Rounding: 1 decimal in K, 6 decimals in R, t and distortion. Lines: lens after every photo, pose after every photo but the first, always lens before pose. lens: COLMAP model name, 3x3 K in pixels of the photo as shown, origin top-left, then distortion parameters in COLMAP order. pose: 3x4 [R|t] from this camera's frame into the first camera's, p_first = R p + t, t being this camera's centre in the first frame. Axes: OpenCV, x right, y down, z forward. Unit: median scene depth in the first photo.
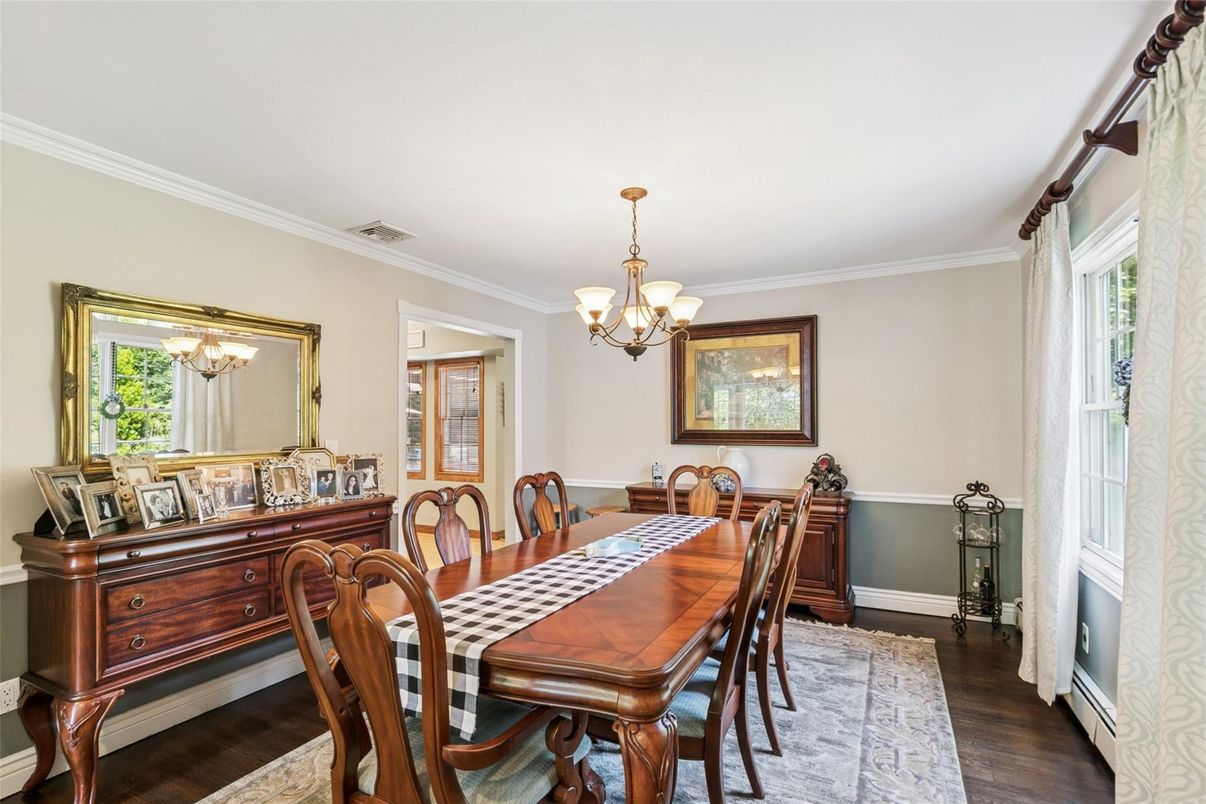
lens RADIAL K [[560.9, 0, 593.5], [0, 560.9, 419.1], [0, 0, 1]] dist [-0.004234, -0.001640]
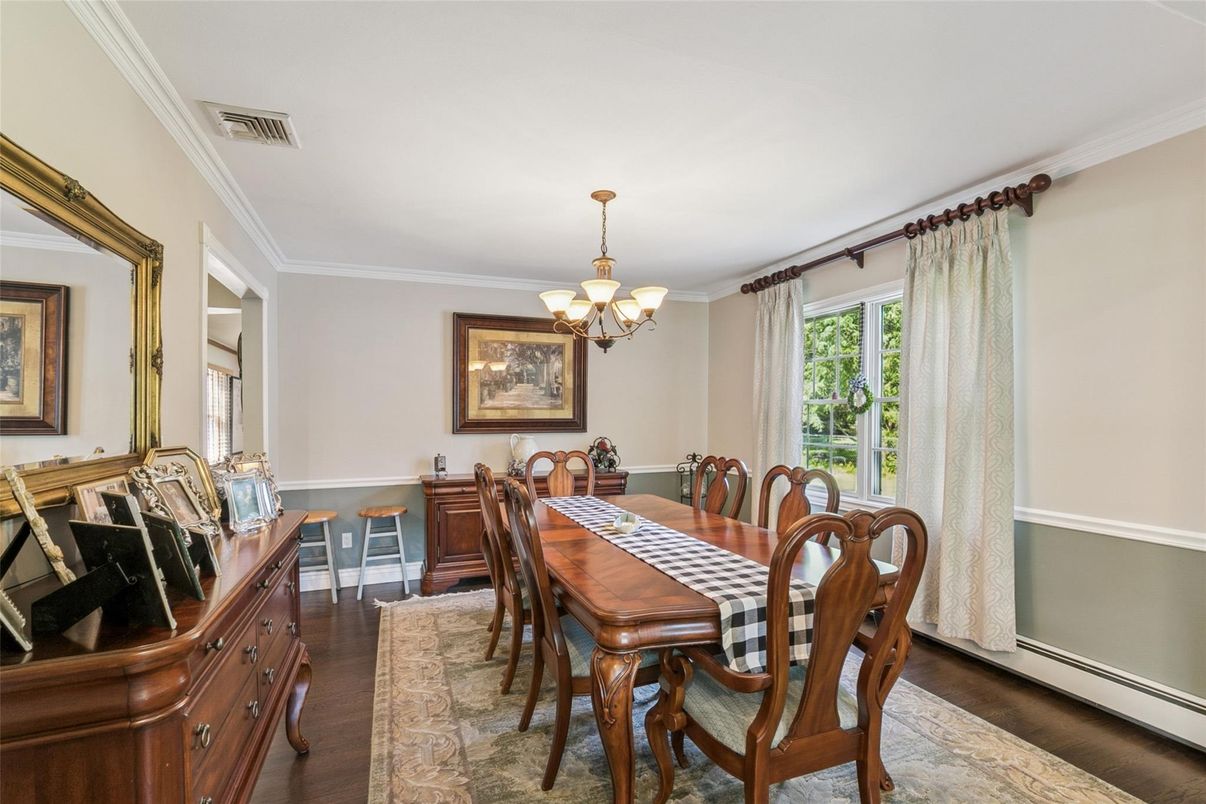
lens RADIAL K [[560.9, 0, 609.0], [0, 560.9, 416.6], [0, 0, 1]] dist [-0.004234, -0.001640]
pose [[0.664726, -0.001465, 0.747086, -0.457941], [-0.003751, 0.999979, 0.005298, 0.009424], [-0.747078, -0.006324, 0.664706, 0.175814]]
